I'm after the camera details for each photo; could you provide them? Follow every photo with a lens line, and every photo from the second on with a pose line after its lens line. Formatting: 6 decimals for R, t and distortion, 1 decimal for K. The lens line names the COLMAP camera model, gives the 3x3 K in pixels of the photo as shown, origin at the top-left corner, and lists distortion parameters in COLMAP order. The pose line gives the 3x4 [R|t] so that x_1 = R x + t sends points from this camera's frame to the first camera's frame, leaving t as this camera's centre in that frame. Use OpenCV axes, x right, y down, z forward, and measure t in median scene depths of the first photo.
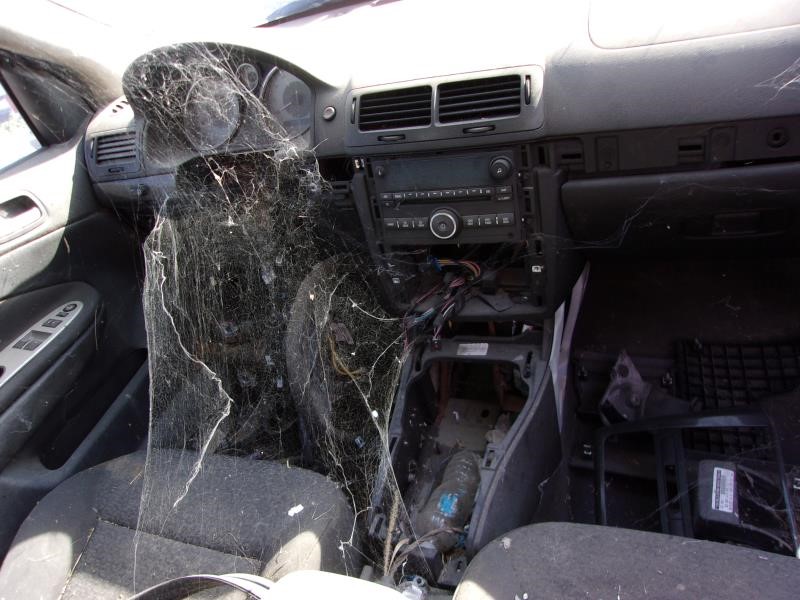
lens RADIAL K [[634.4, 0, 397.5], [0, 634.4, 304.4], [0, 0, 1]] dist [-0.033959, 0.001098]
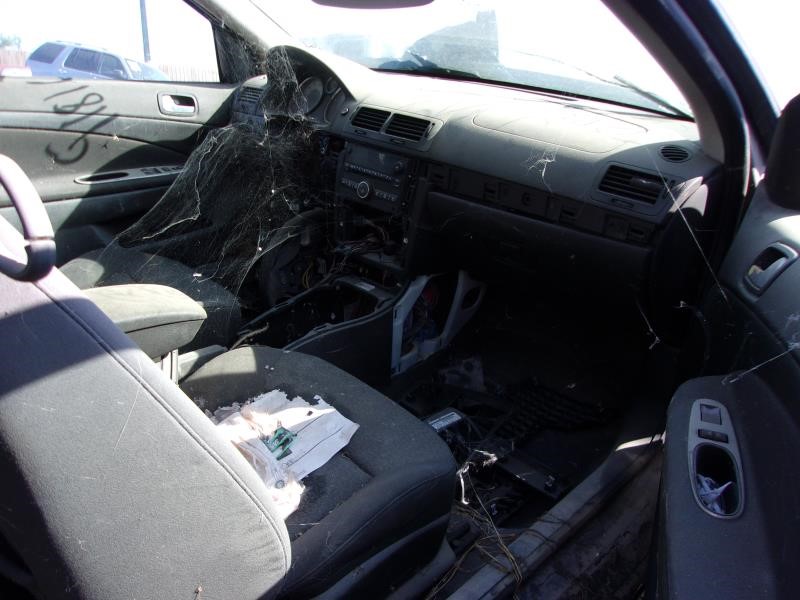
lens RADIAL K [[634.4, 0, 403.6], [0, 634.4, 297.6], [0, 0, 1]] dist [-0.033959, 0.001098]
pose [[0.859029, 0.437041, -0.266580, 0.731147], [-0.473321, 0.876449, -0.088348, 0.221294], [0.195032, 0.202071, 0.959755, -0.520900]]
